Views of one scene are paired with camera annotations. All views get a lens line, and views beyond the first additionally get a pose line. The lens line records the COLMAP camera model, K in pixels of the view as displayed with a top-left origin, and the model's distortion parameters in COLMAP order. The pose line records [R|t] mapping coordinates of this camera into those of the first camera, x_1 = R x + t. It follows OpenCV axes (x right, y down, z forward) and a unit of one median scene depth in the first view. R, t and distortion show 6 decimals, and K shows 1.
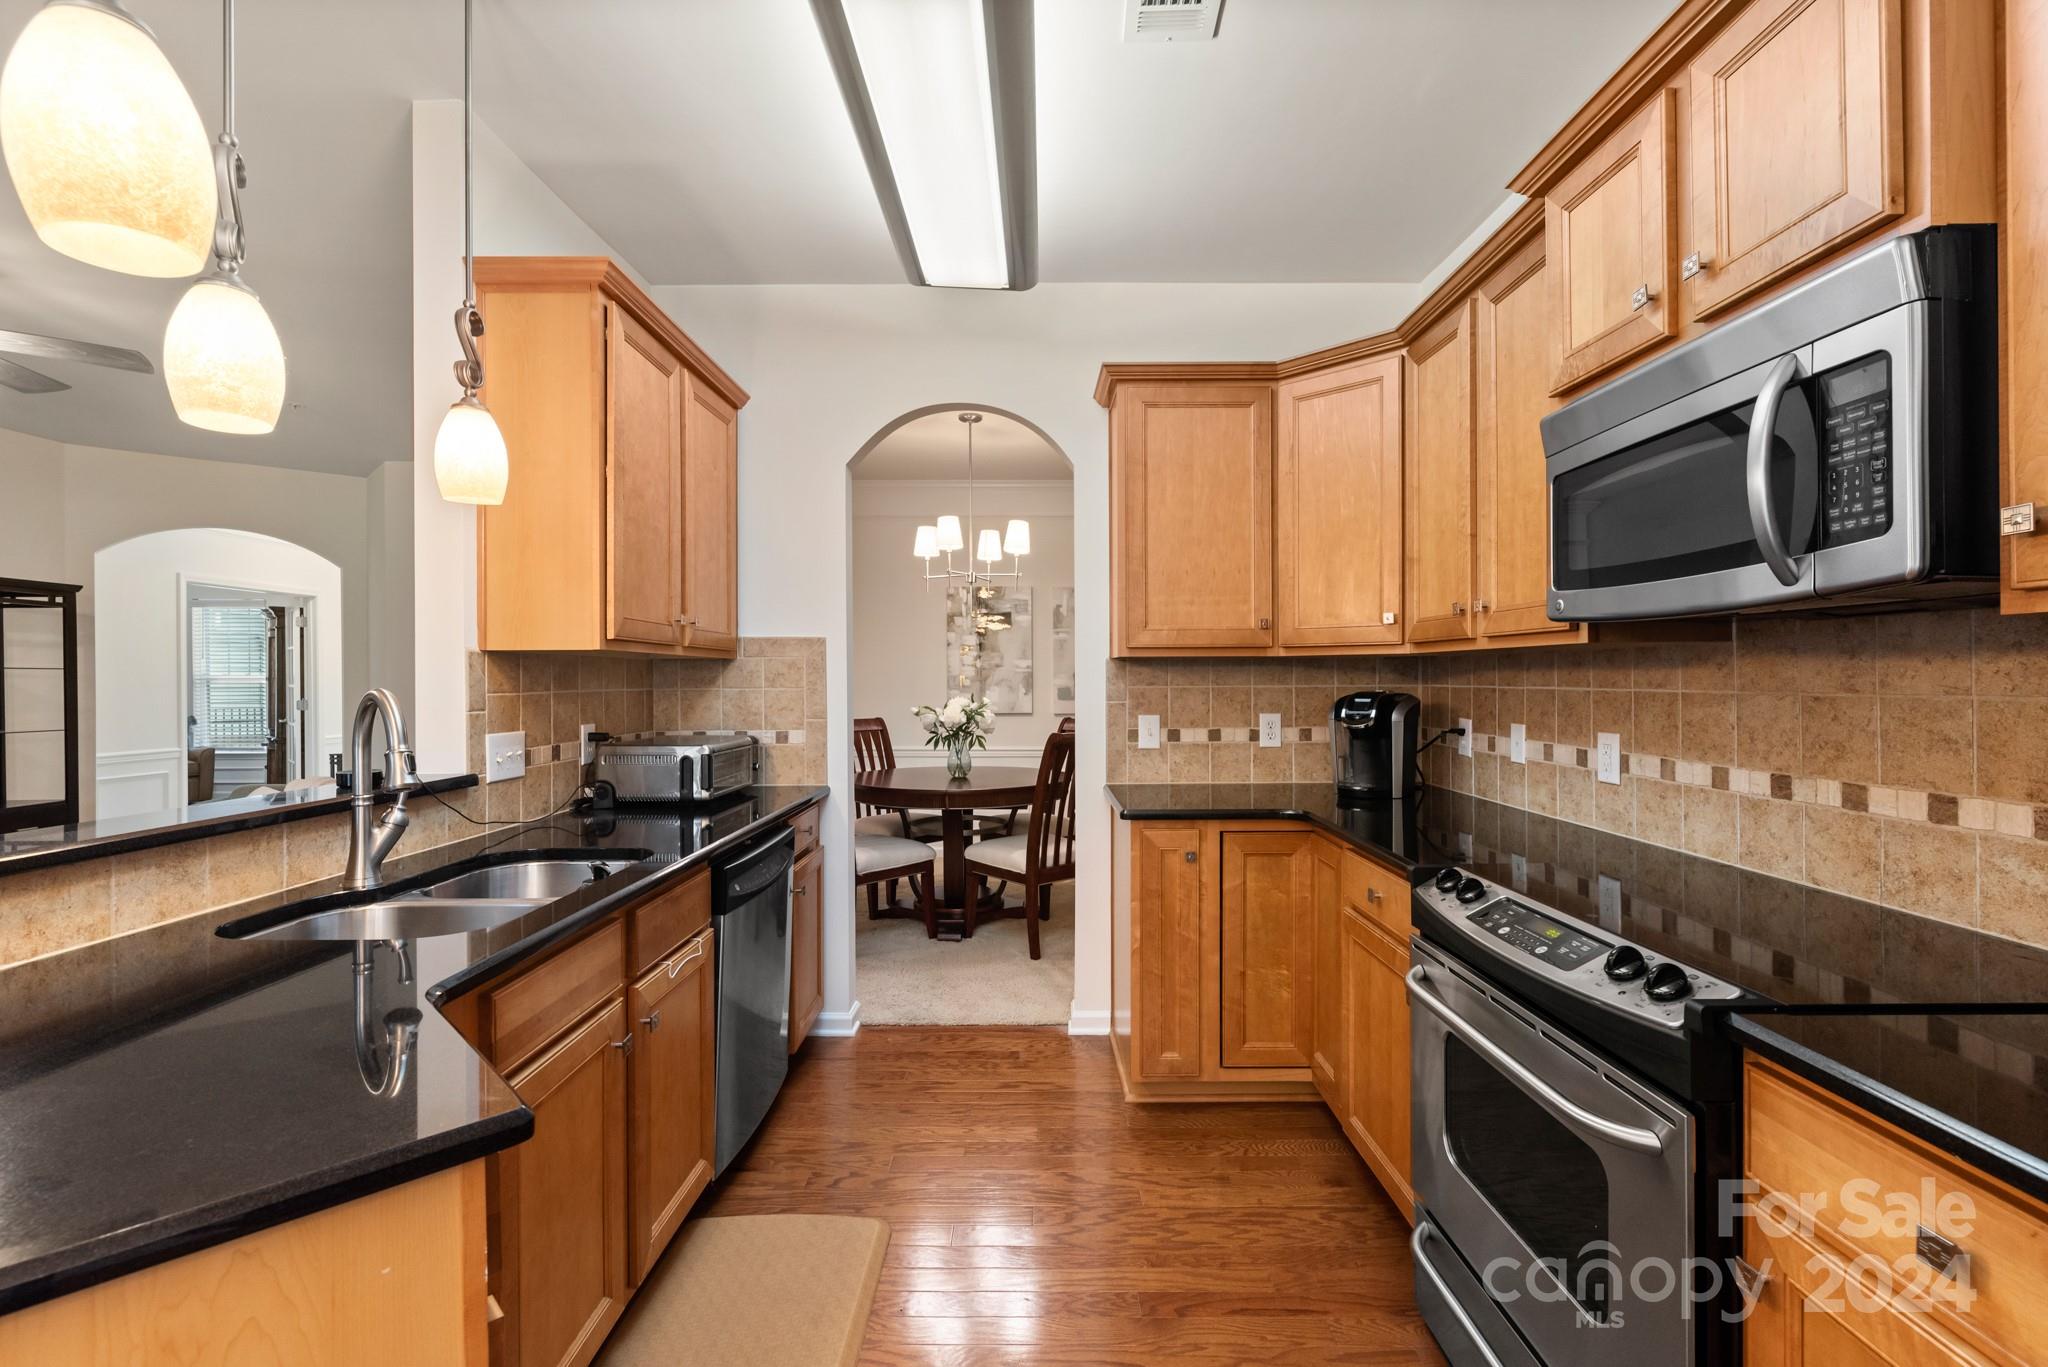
lens RADIAL K [[889.2, 0, 1037.7], [0, 889.2, 677.6], [0, 0, 1]] dist [0.003153, -0.001250]
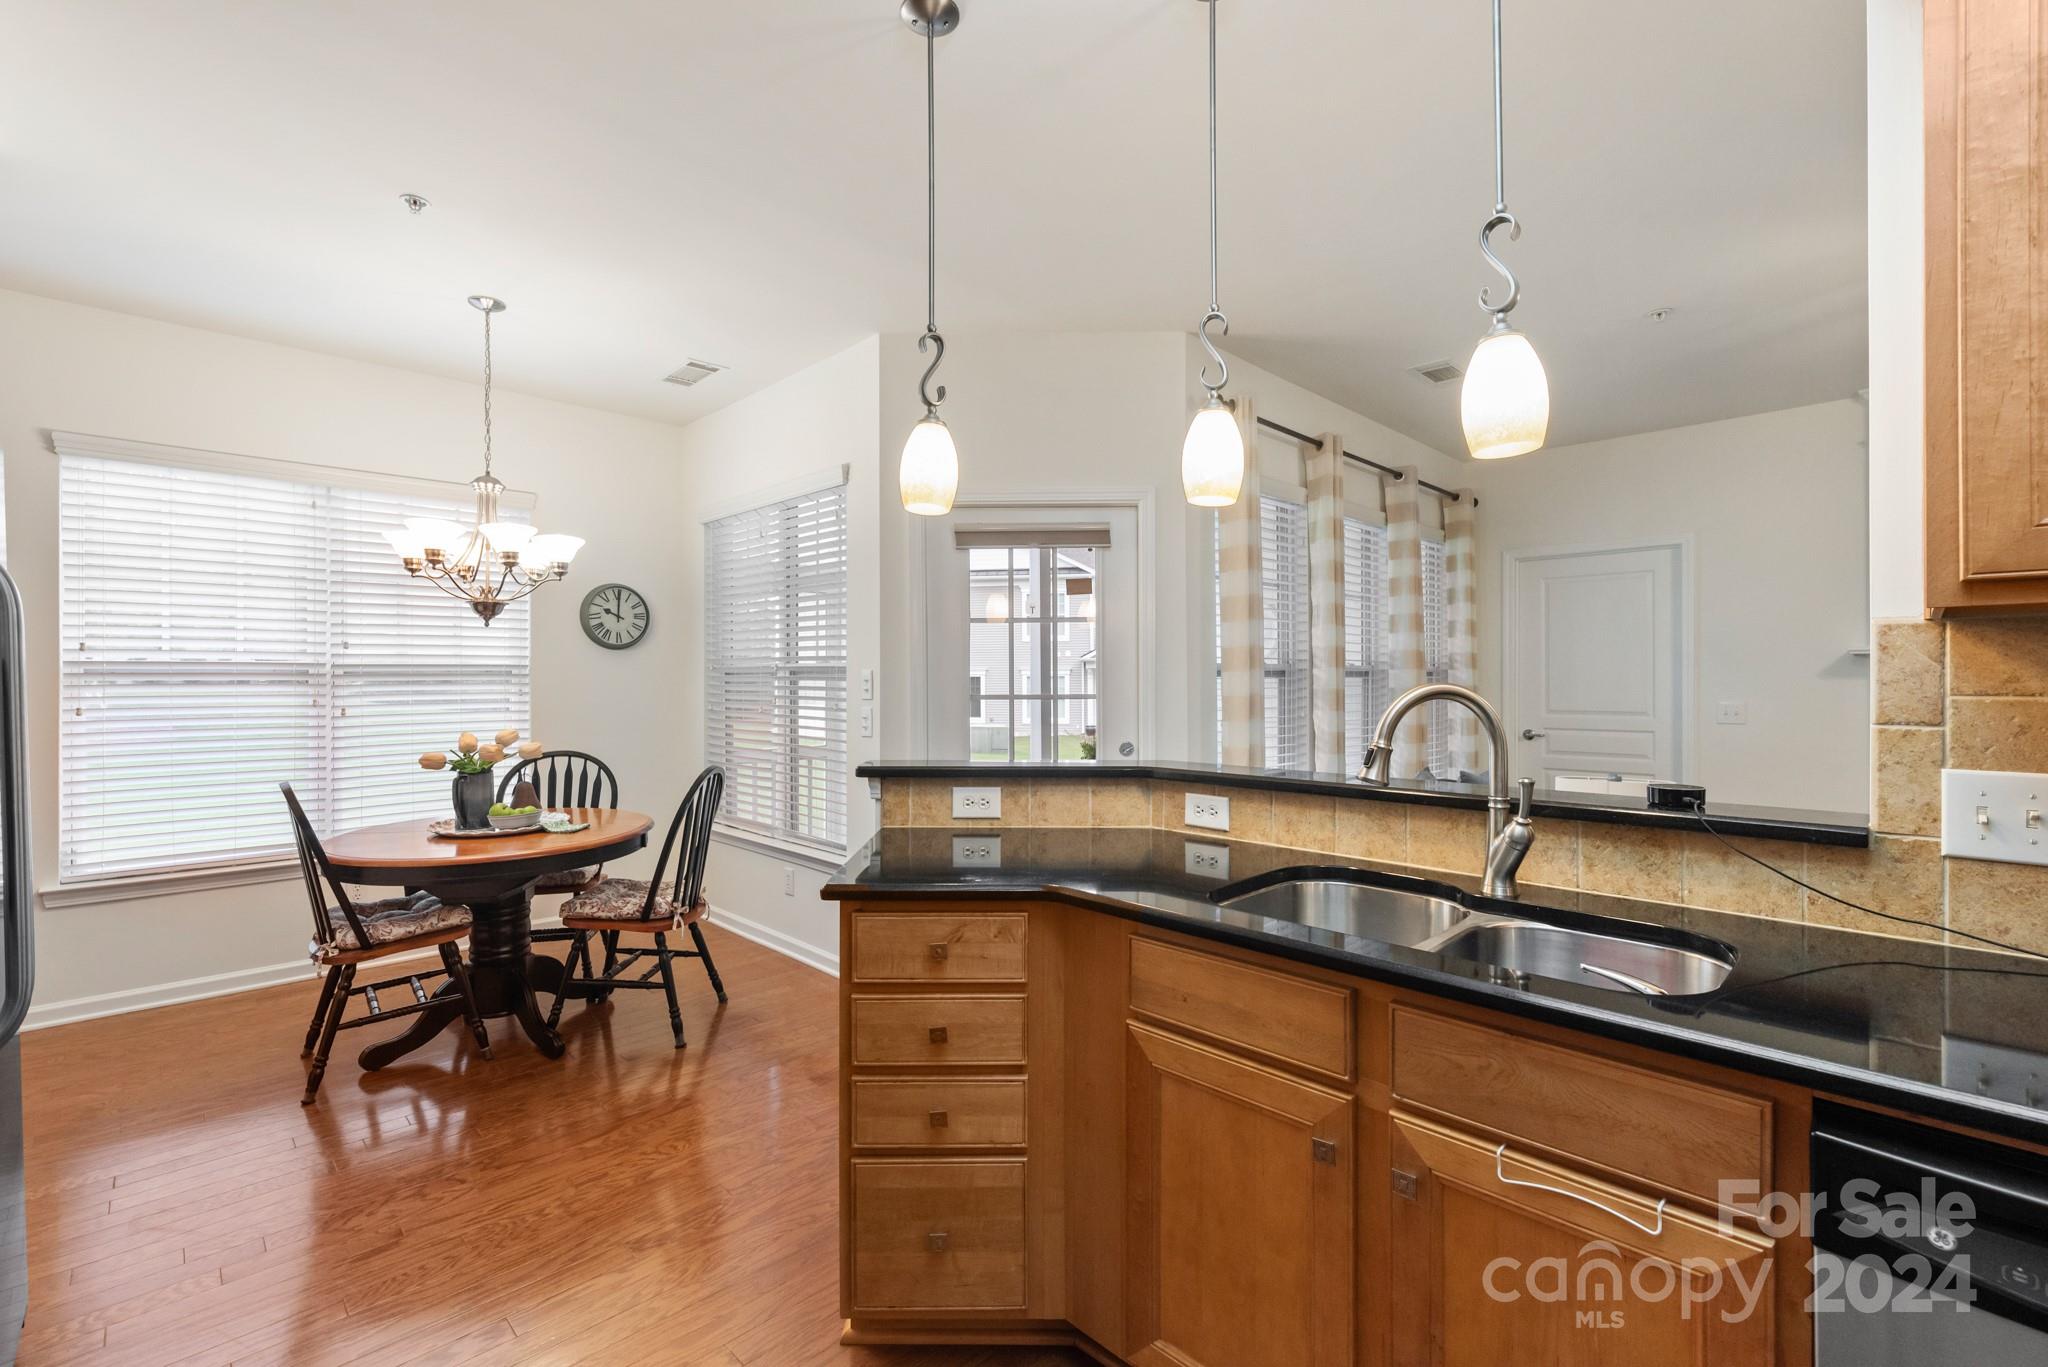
lens RADIAL K [[889.2, 0, 1029.3], [0, 889.2, 676.6], [0, 0, 1]] dist [0.003153, -0.001250]
pose [[-0.713345, 0.003702, -0.700803, 0.198919], [0.005983, 0.999982, -0.000808, 0.002938], [0.700788, -0.004769, -0.713354, 1.062880]]
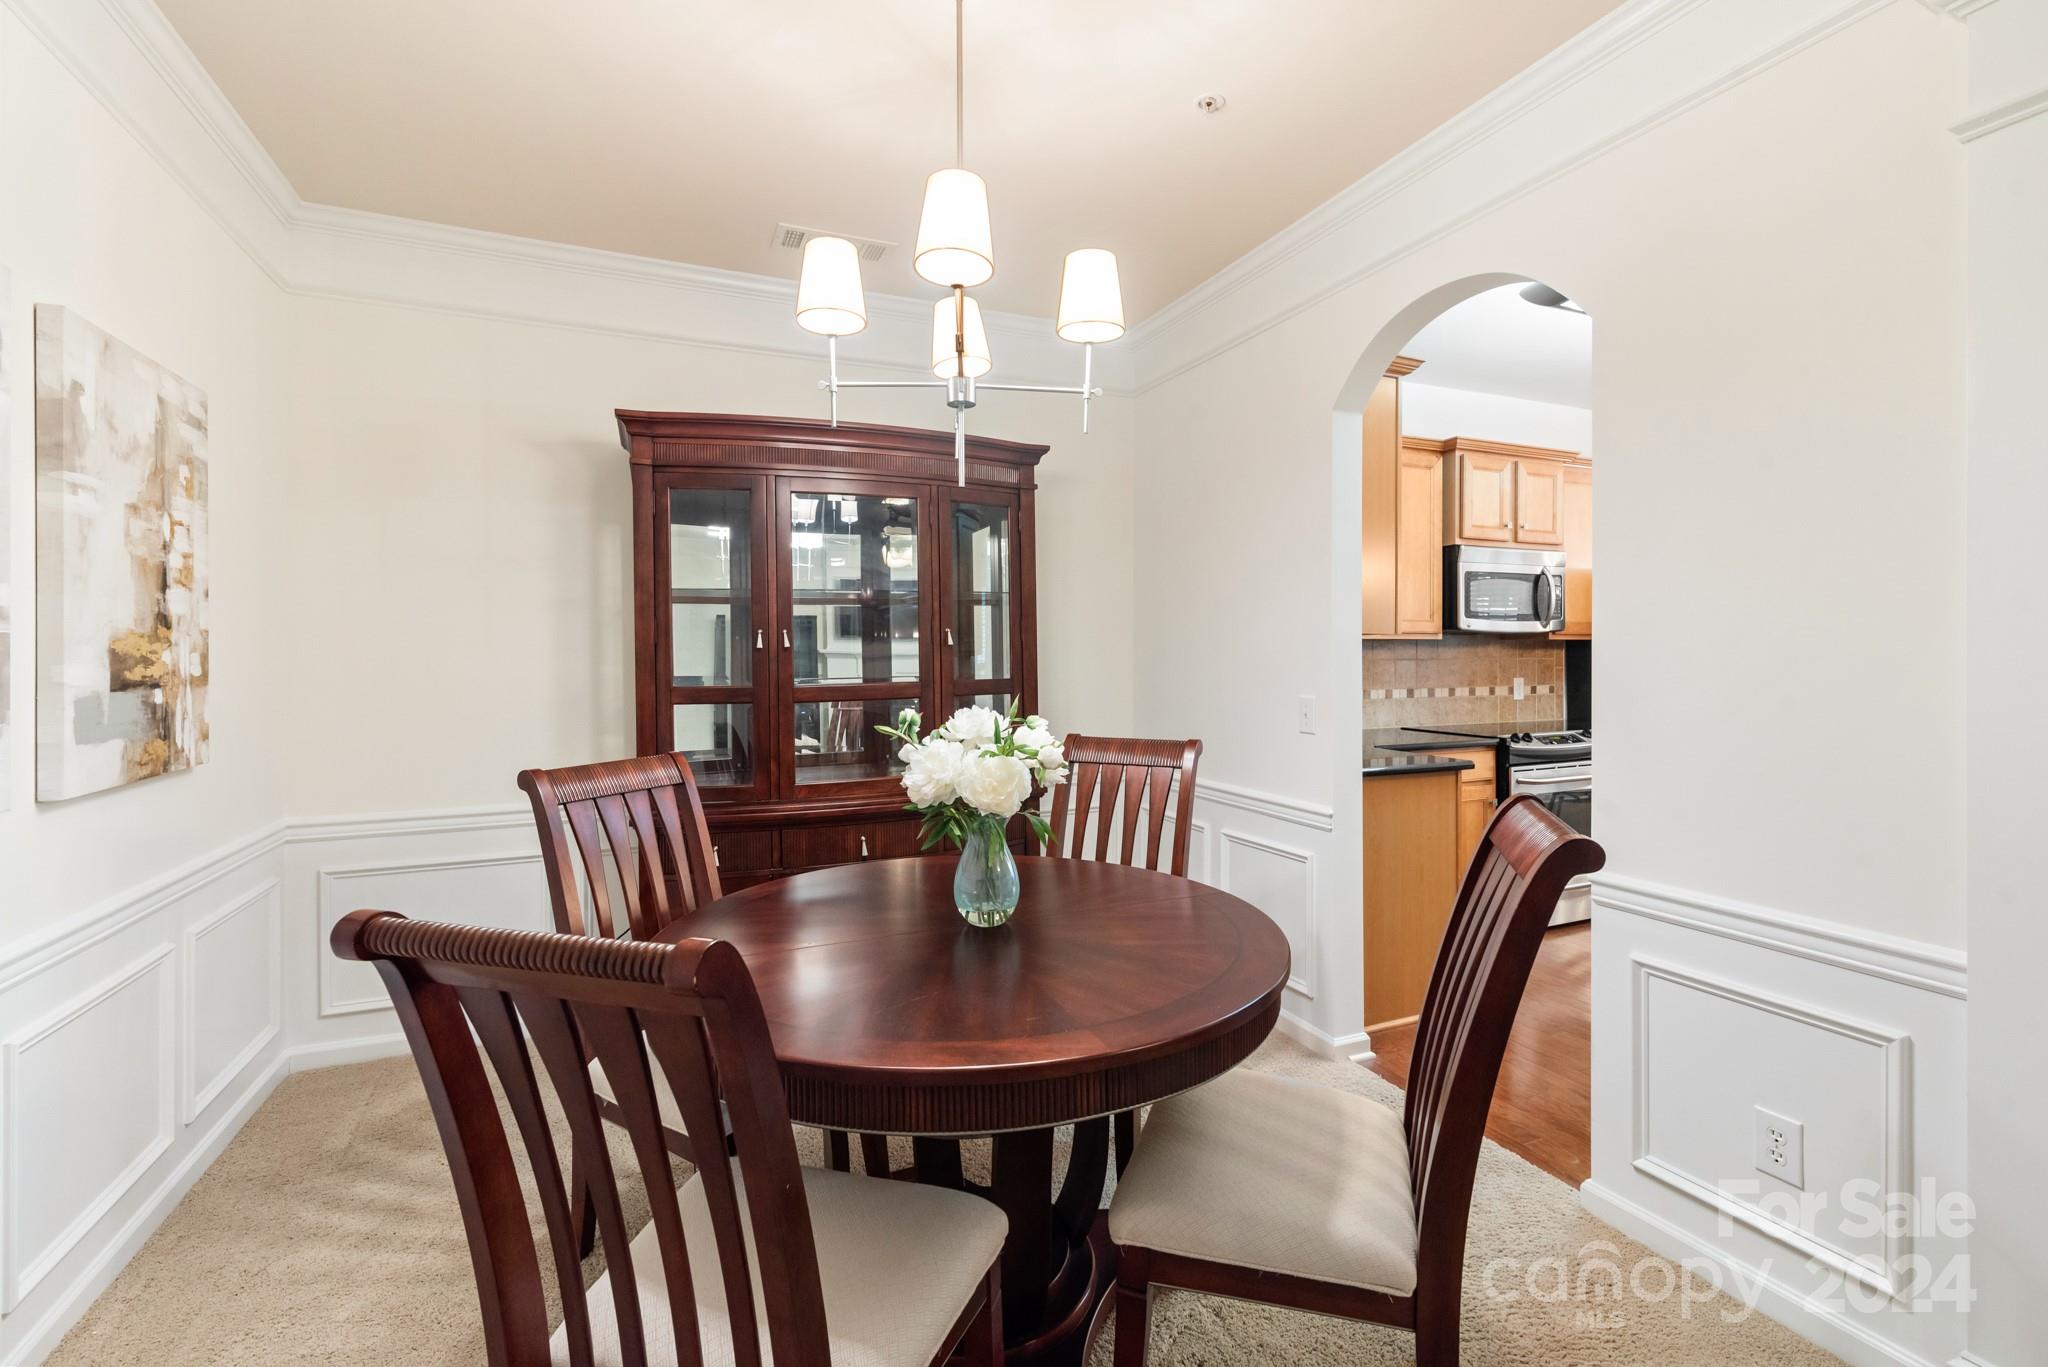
lens RADIAL K [[889.2, 0, 1021.7], [0, 889.2, 656.7], [0, 0, 1]] dist [0.003153, -0.001250]
pose [[-0.389204, 0.000525, 0.921152, -0.994964], [0.004434, 0.999989, 0.001304, -0.000027], [-0.921141, 0.004592, -0.389202, 2.569148]]
